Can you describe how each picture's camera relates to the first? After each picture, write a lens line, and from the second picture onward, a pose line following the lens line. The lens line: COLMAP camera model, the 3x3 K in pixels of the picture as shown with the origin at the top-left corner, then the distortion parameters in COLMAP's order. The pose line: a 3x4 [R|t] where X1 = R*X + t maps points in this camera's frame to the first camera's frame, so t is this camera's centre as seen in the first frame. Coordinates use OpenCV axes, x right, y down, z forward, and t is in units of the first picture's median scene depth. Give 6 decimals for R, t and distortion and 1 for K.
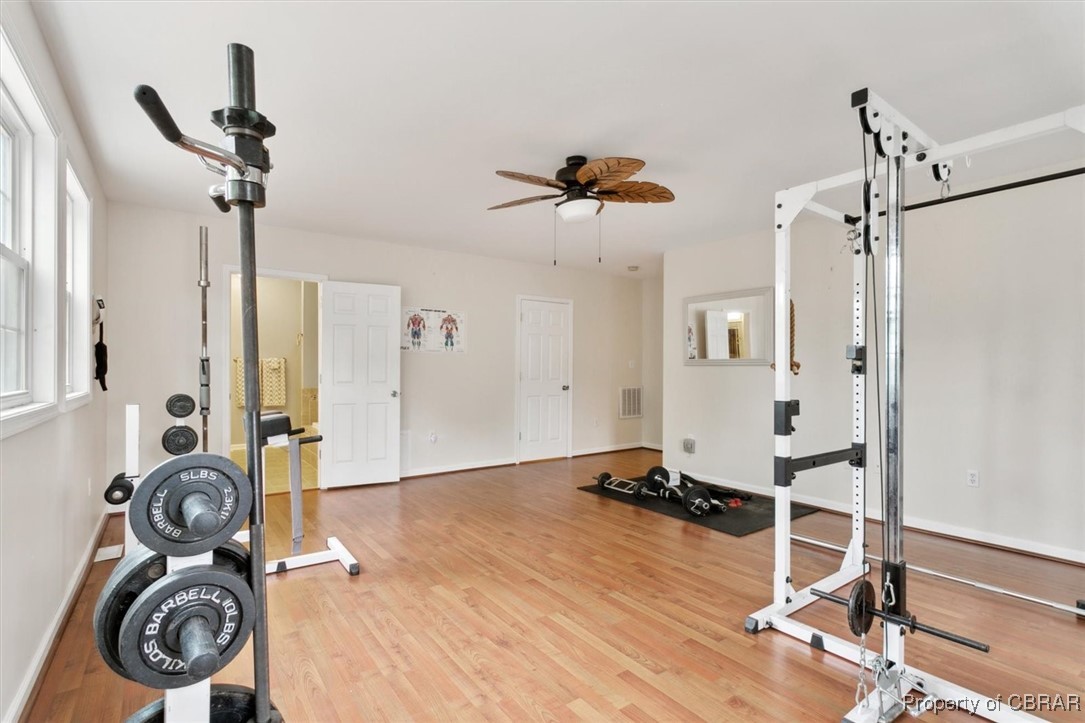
lens RADIAL K [[519.5, 0, 542.2], [0, 519.5, 368.7], [0, 0, 1]] dist [0.000751, -0.000068]
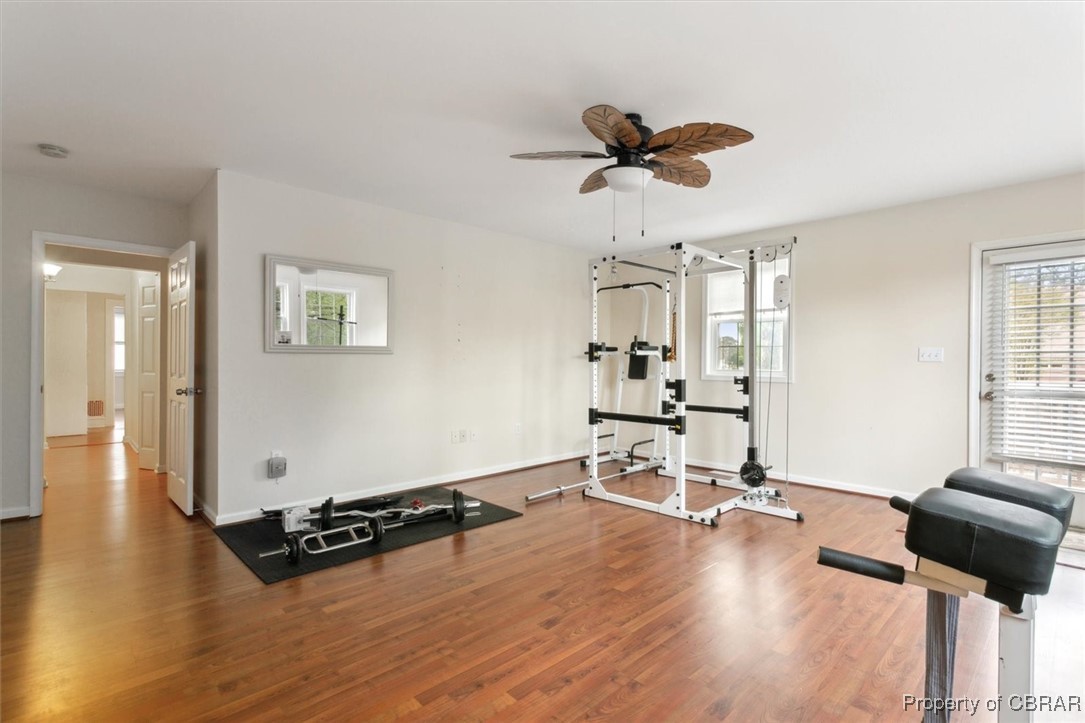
lens RADIAL K [[519.5, 0, 539.8], [0, 519.5, 362.8], [0, 0, 1]] dist [0.000751, -0.000068]
pose [[-0.147295, -0.006827, 0.989069, -0.700622], [-0.008431, 0.999949, 0.005647, -0.000068], [-0.989057, -0.007507, -0.147345, 1.140679]]
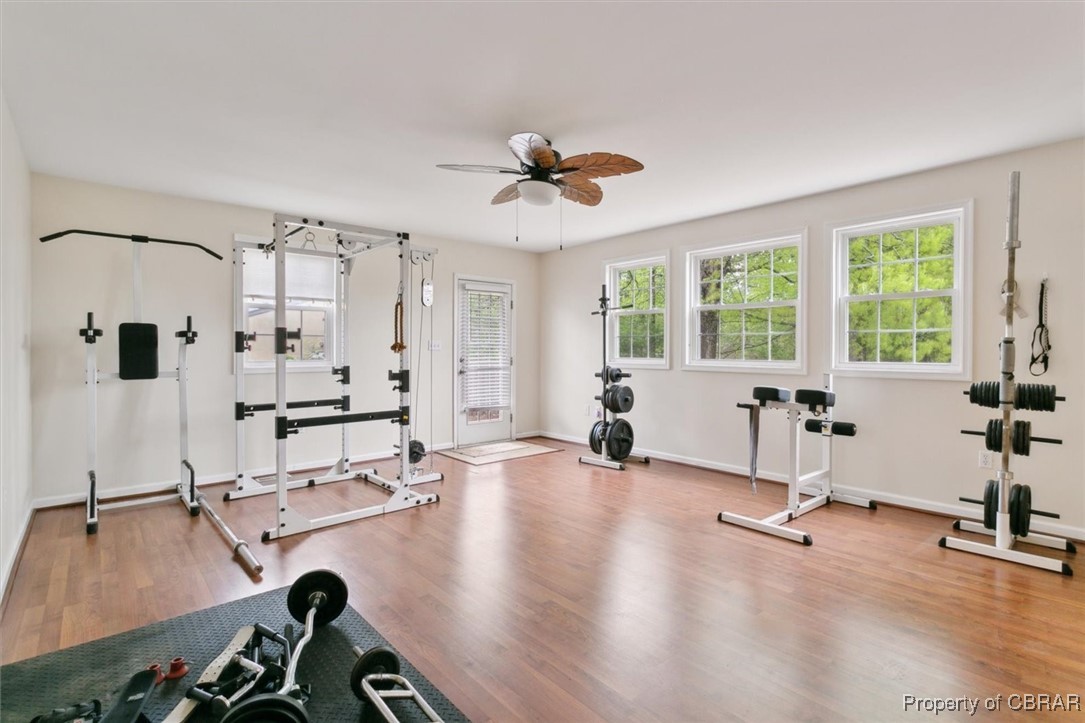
lens RADIAL K [[519.5, 0, 548.3], [0, 519.5, 353.6], [0, 0, 1]] dist [0.000751, -0.000068]
pose [[-0.992909, -0.000131, -0.118873, 0.153791], [-0.000382, 0.999998, 0.002095, 0.001934], [0.118873, 0.002125, -0.992907, 1.796009]]
